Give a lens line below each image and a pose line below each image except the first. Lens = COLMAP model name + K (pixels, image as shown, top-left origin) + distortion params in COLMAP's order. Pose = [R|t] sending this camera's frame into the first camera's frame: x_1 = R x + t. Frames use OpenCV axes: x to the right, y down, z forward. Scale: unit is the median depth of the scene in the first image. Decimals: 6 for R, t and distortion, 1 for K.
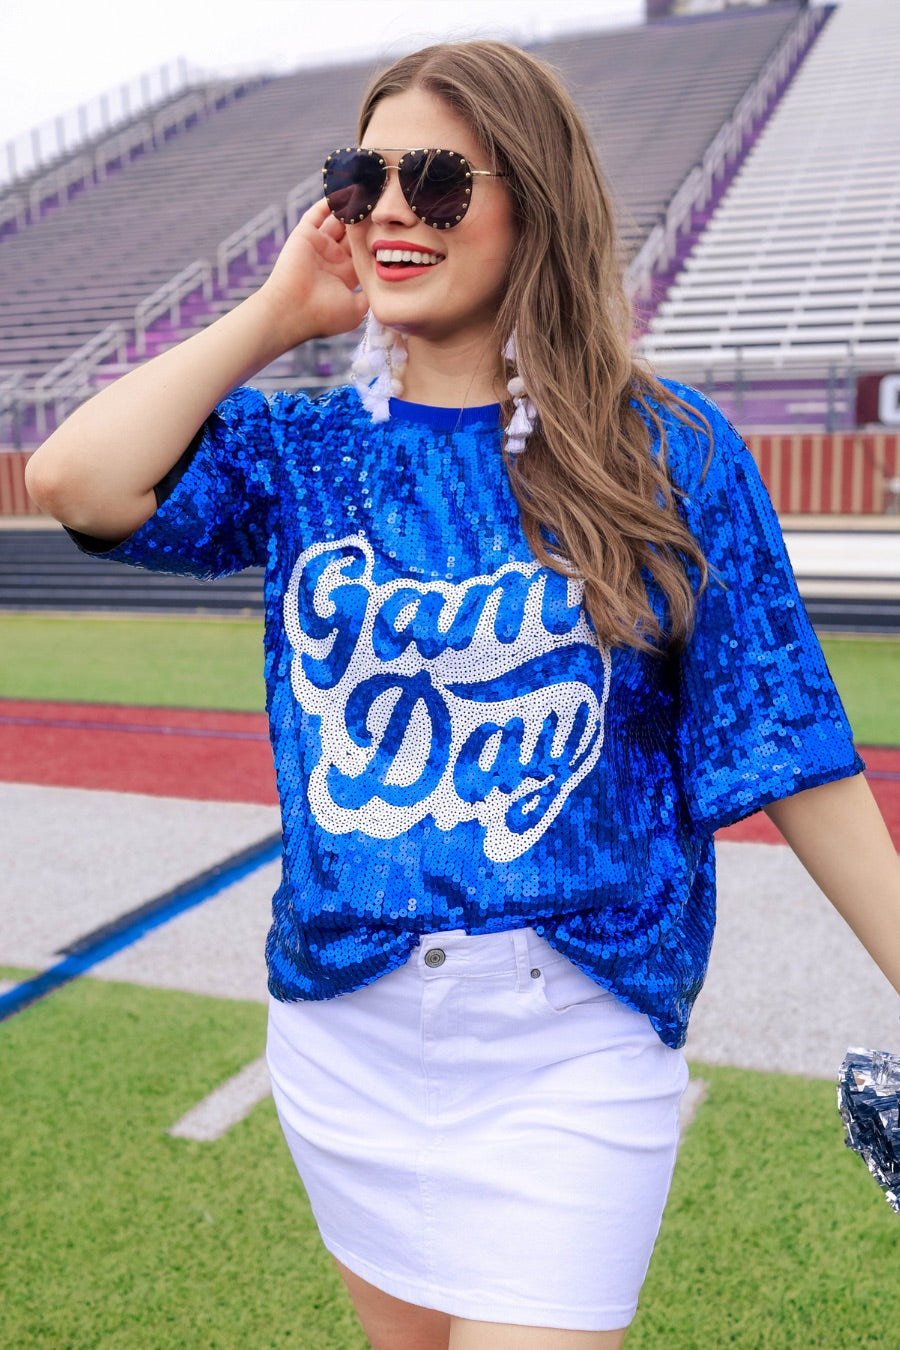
lens RADIAL K [[1318.1, 0, 444.4], [0, 1318.1, 676.7], [0, 0, 1]] dist [-0.011844, 0.003364]
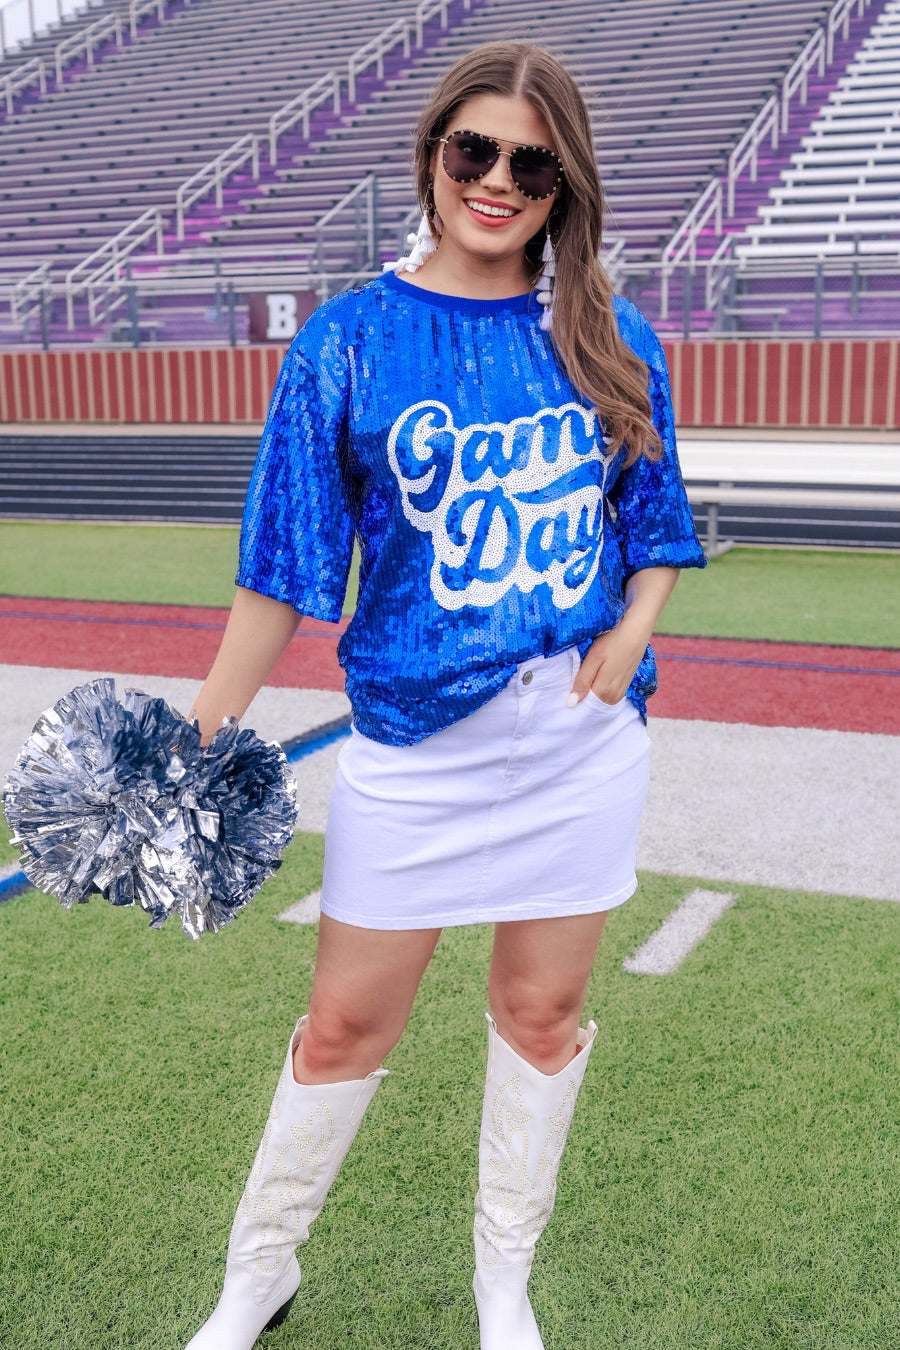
lens RADIAL K [[1748.8, 0, 450.0], [0, 1748.8, 675.0], [0, 0, 1]] dist [0.002816, 0.084139]
pose [[0.999087, 0.016145, -0.039551, 0.006682], [-0.015799, 0.999834, 0.009058, 0.113223], [0.039691, -0.008425, 0.999176, -0.585393]]
